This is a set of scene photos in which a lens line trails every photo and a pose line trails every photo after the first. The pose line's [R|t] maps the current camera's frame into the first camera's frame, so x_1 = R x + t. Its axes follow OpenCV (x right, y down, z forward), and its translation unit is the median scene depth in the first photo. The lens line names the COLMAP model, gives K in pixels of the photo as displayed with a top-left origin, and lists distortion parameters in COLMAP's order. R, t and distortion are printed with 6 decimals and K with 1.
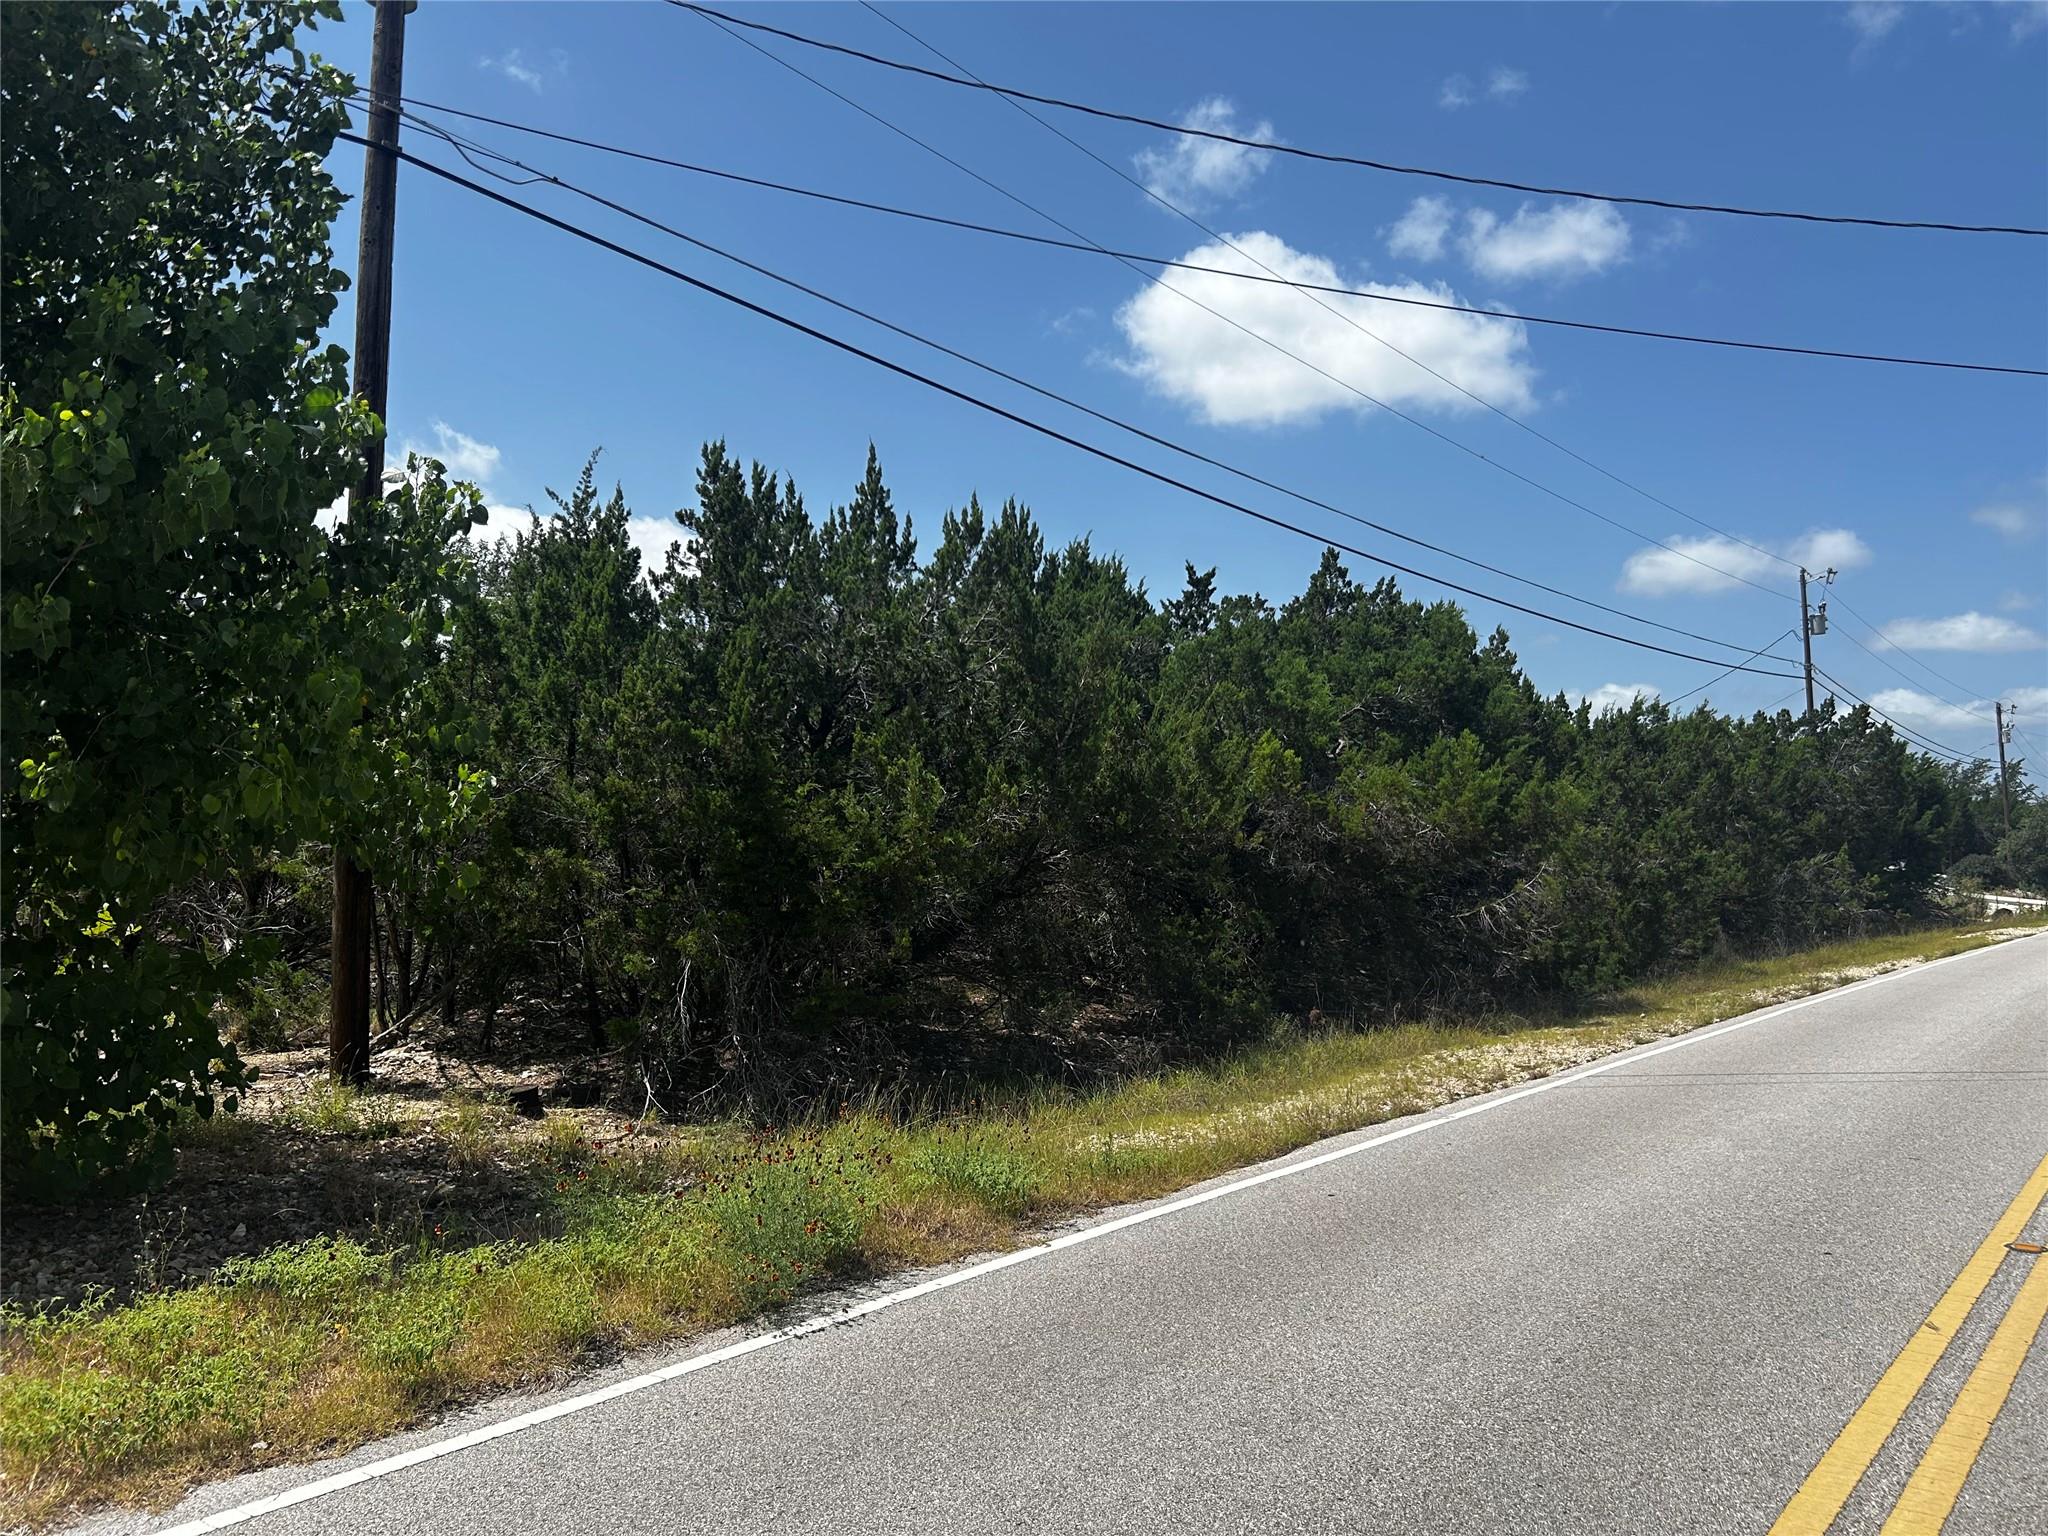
lens RADIAL K [[1482.3, 0, 1072.6], [0, 1482.3, 774.0], [0, 0, 1]] dist [0.032555, -0.026718]
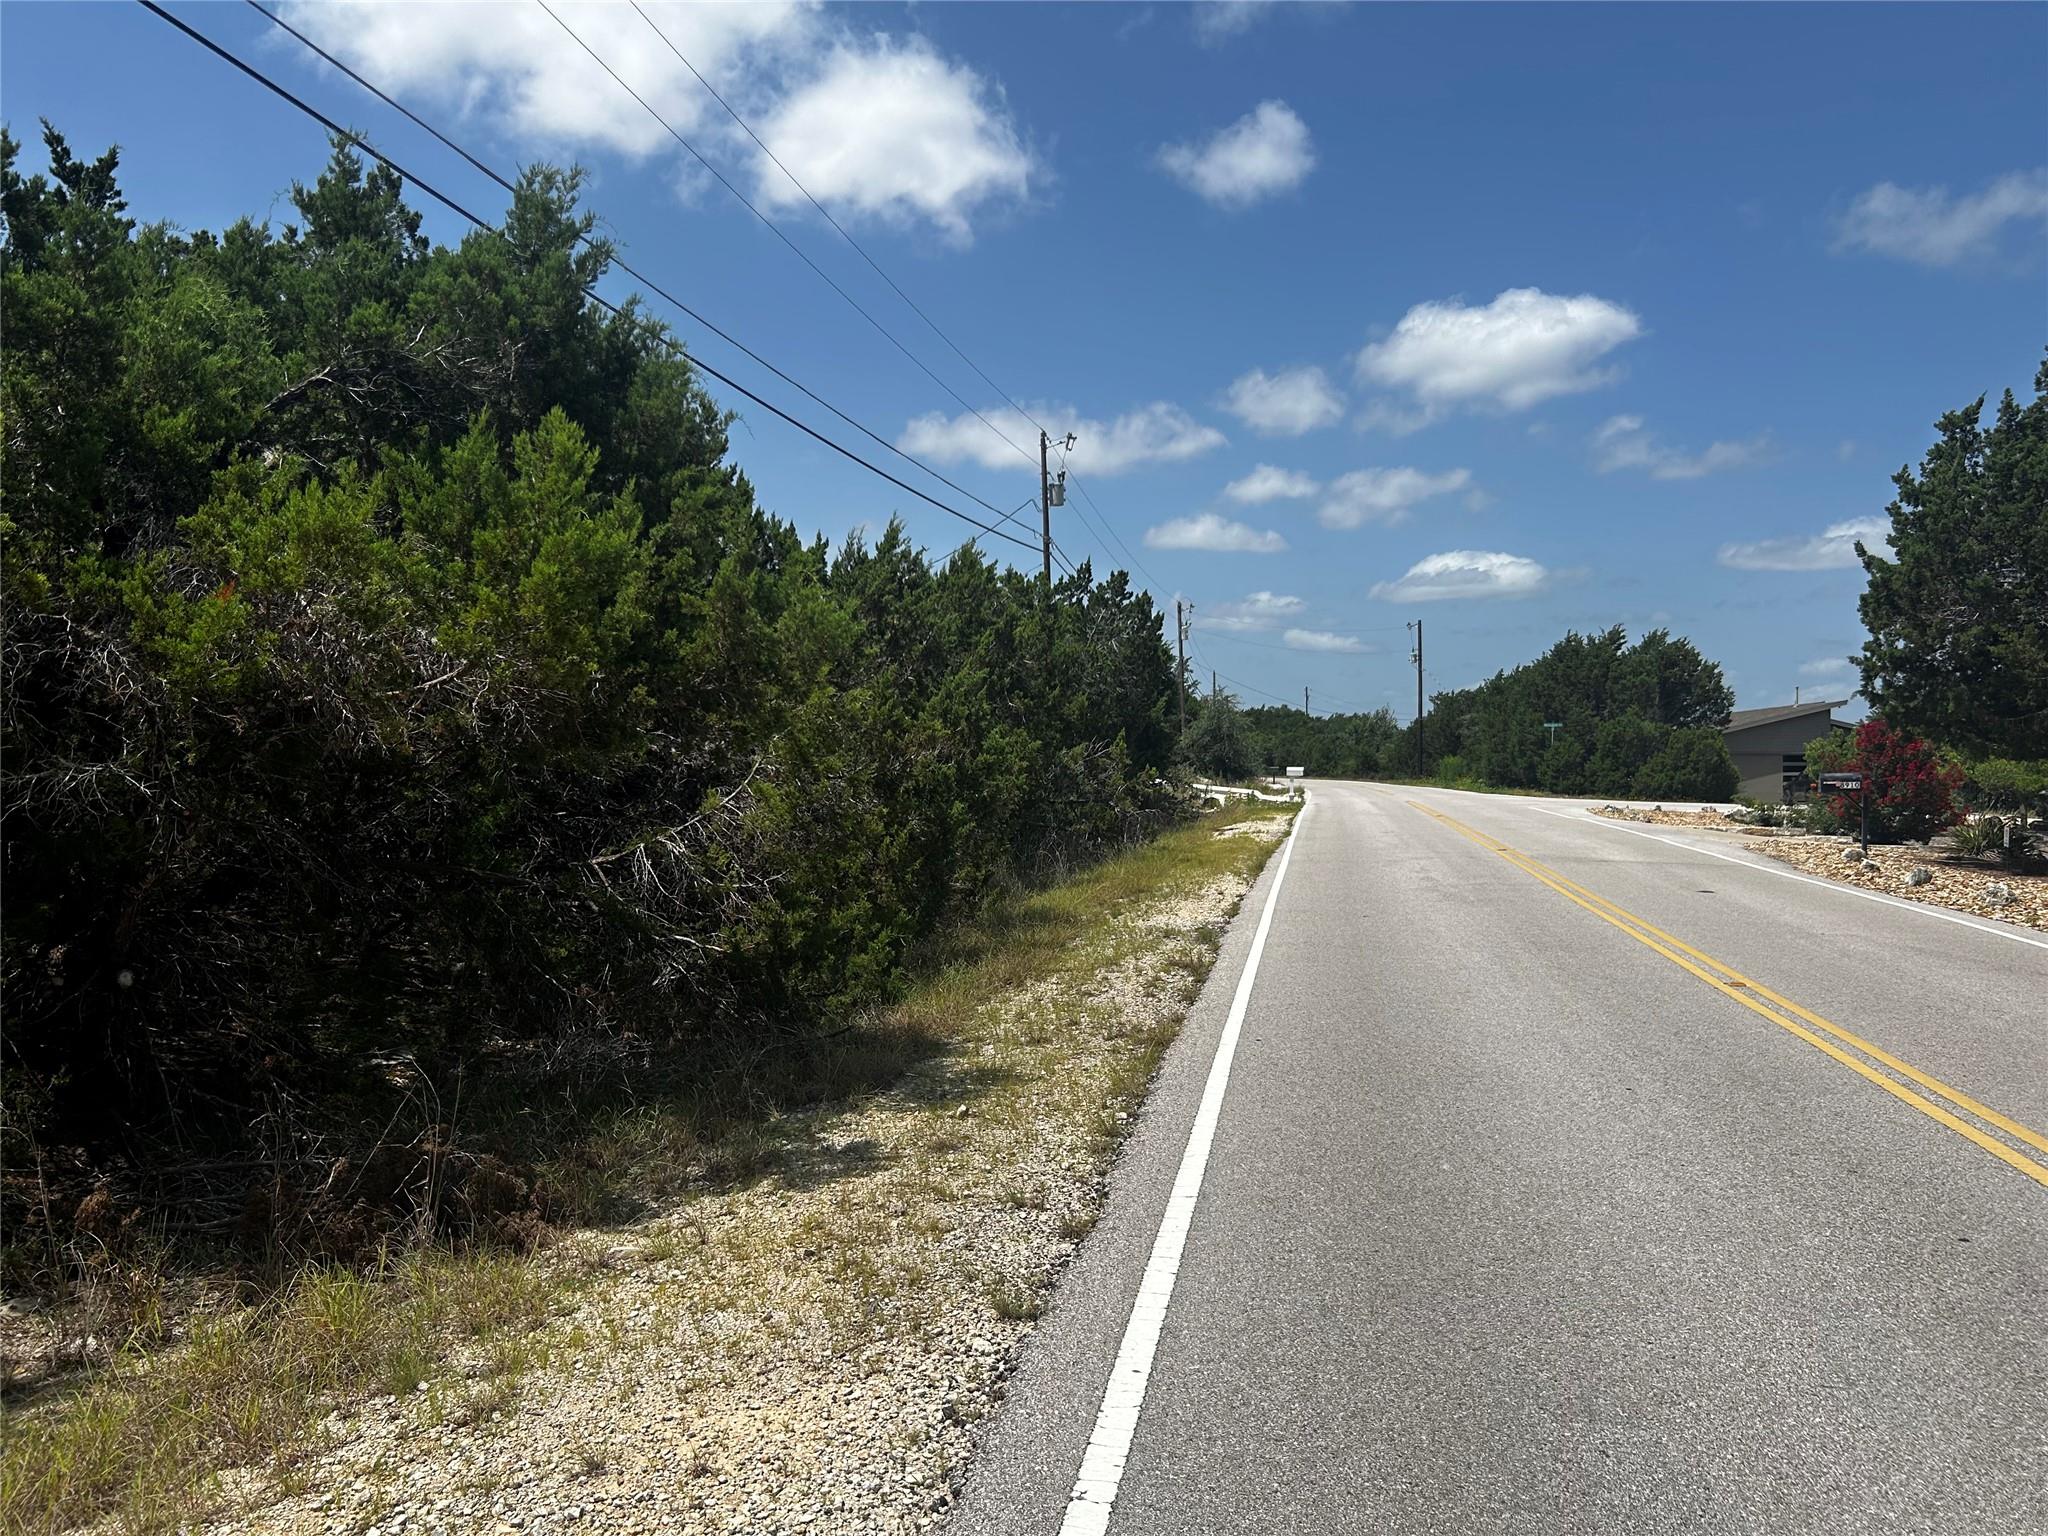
lens RADIAL K [[1543.6, 0, 1024.0], [0, 1543.6, 768.0], [0, 0, 1]] dist [-0.032325, -0.002921]
pose [[0.891735, -0.006327, 0.452514, 0.147904], [-0.025097, 0.997672, 0.063405, 0.025815], [-0.451862, -0.067897, 0.889500, 0.452316]]
